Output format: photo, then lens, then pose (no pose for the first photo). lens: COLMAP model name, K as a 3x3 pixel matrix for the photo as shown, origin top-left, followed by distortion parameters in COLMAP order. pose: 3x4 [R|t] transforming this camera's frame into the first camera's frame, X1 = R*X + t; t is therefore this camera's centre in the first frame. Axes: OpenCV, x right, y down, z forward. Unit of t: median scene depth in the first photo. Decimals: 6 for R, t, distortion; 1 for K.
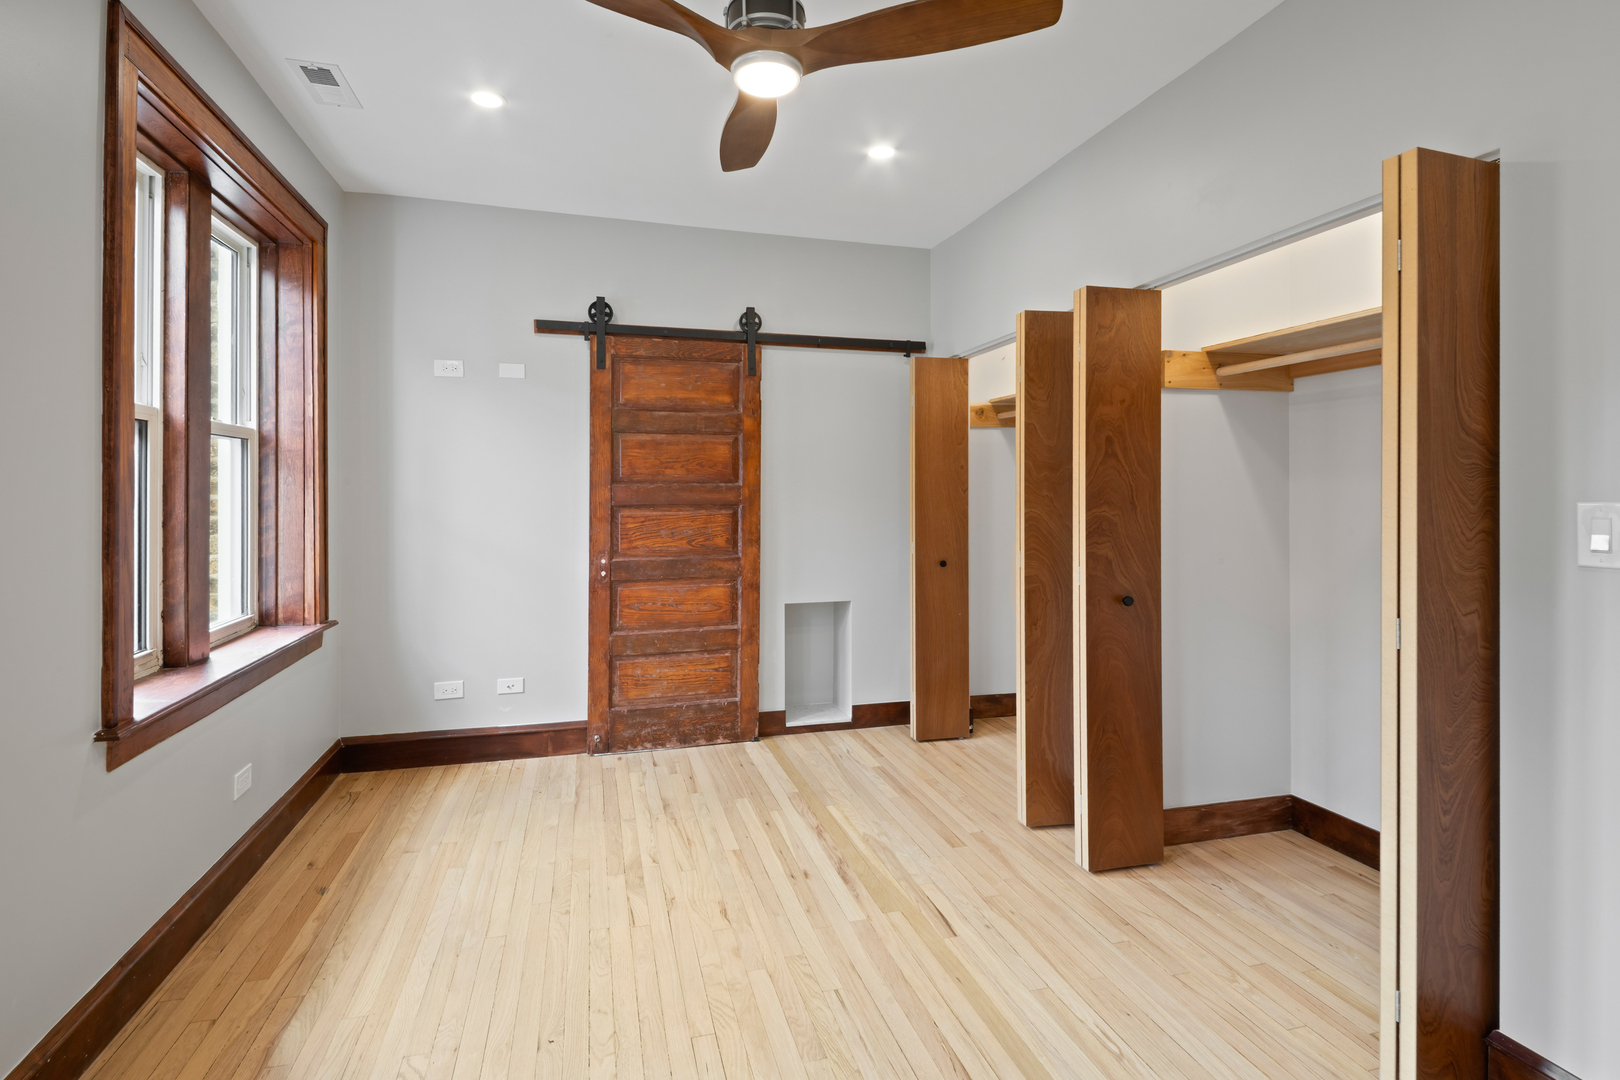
lens RADIAL K [[766.9, 0, 806.0], [0, 766.9, 494.7], [0, 0, 1]] dist [0.002358, -0.000103]
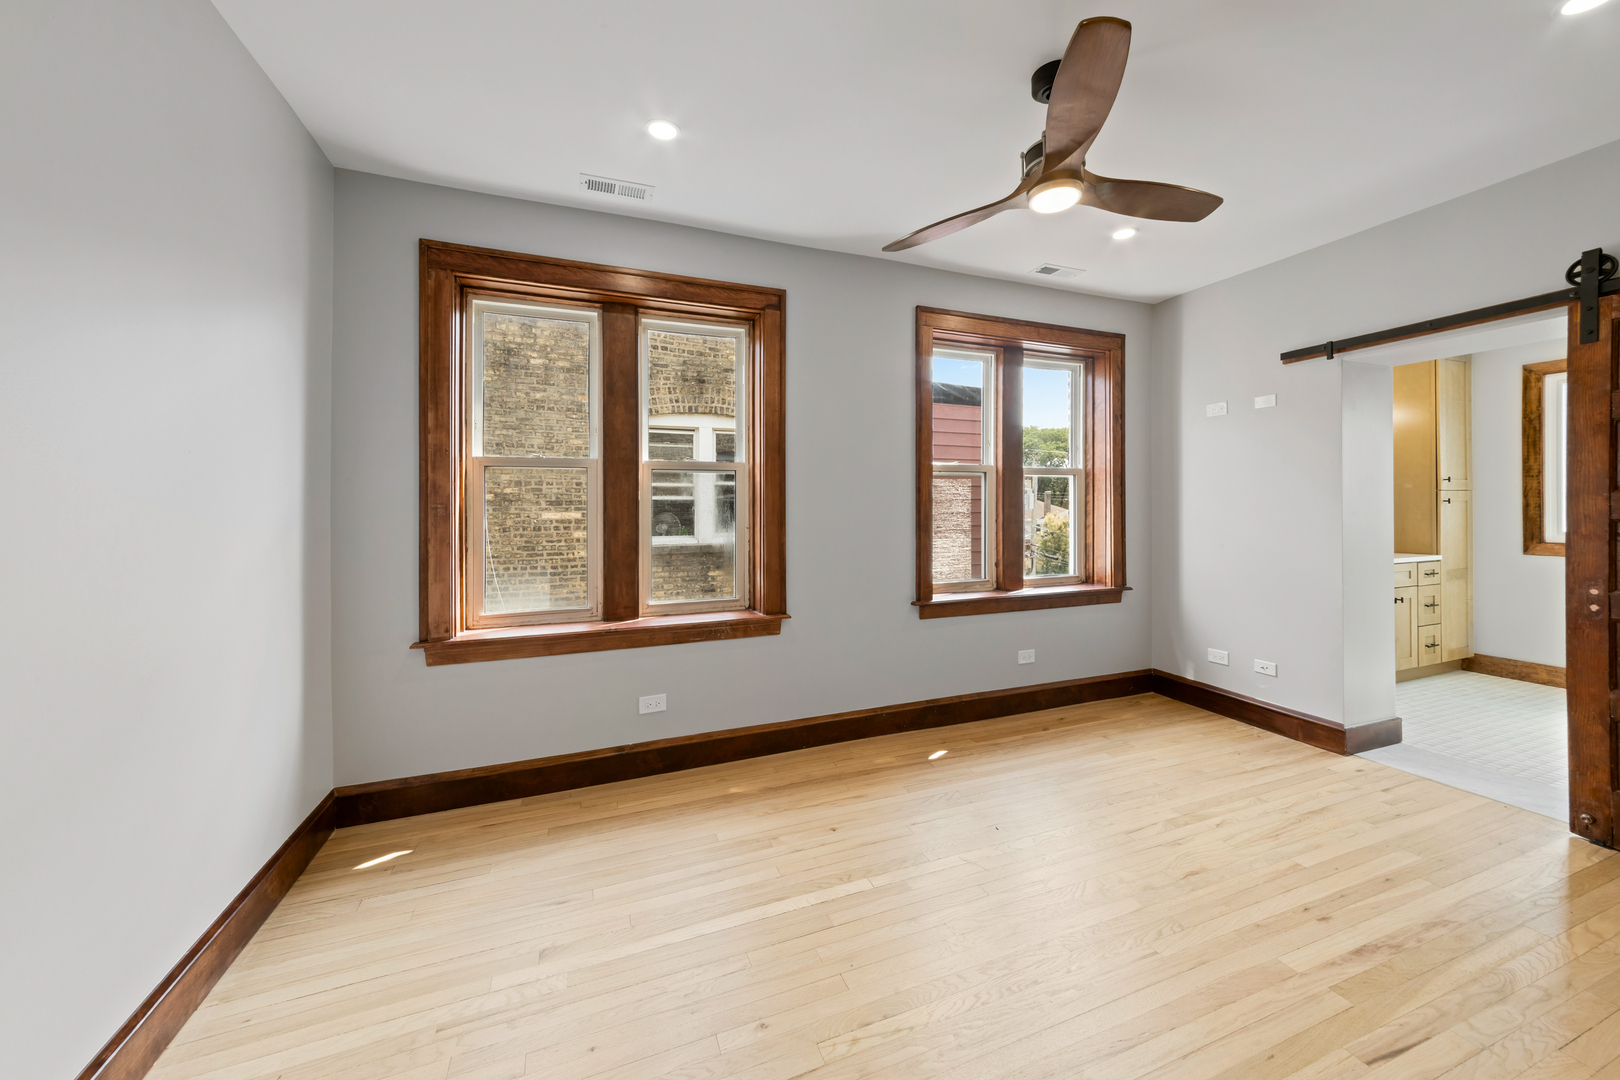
lens RADIAL K [[582.1, 0, 807.2], [0, 582.1, 507.8], [0, 0, 1]] dist [0.008920, 0.000007]
pose [[0.093122, 0.000643, -0.995654, 0.580193], [0.010672, 0.999942, 0.001644, -0.005679], [0.995597, -0.010779, 0.093110, 0.289275]]
